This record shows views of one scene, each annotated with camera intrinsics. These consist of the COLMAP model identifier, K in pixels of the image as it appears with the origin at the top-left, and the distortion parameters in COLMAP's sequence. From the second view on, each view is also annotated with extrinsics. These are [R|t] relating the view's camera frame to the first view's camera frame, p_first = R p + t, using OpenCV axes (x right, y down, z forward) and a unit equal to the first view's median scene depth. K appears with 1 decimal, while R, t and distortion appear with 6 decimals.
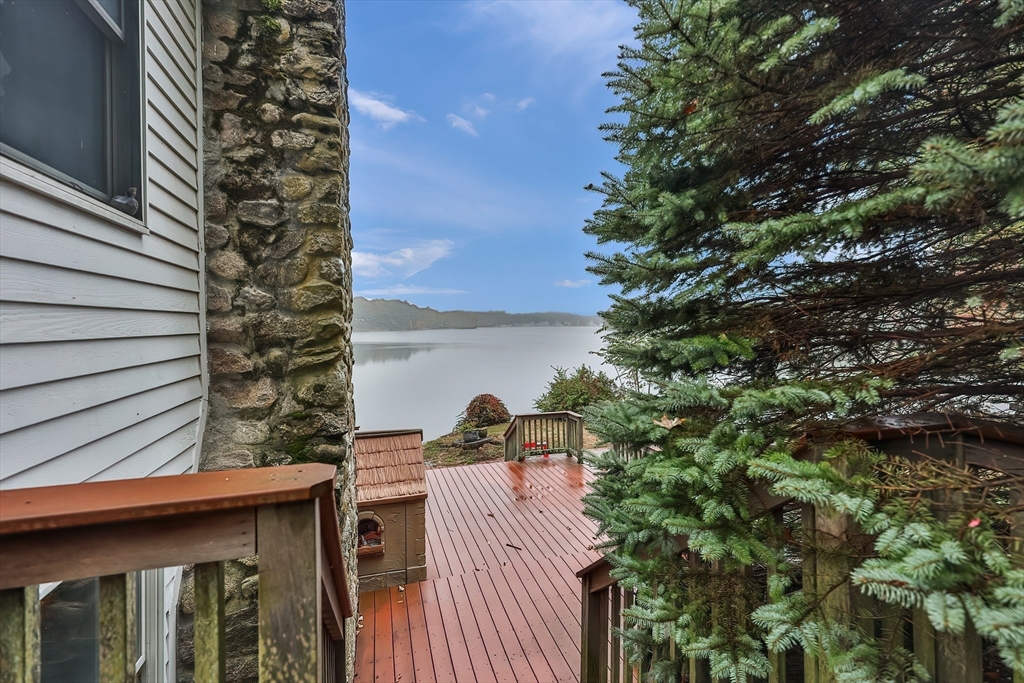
lens RADIAL K [[441.5, 0, 495.8], [0, 441.5, 322.9], [0, 0, 1]] dist [0.001370, 0.001275]
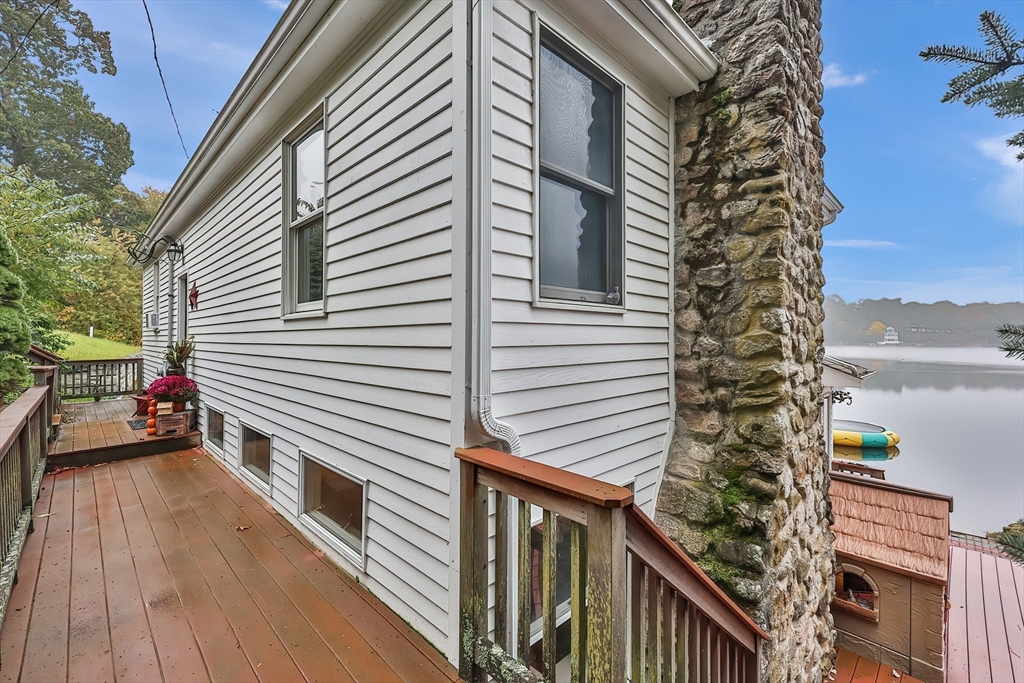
lens RADIAL K [[441.5, 0, 513.2], [0, 441.5, 336.8], [0, 0, 1]] dist [0.001370, 0.001275]
pose [[0.443536, 0.011538, -0.896182, 0.324835], [0.009744, 0.999796, 0.017695, -0.107302], [0.896204, -0.016581, 0.443333, -0.045796]]
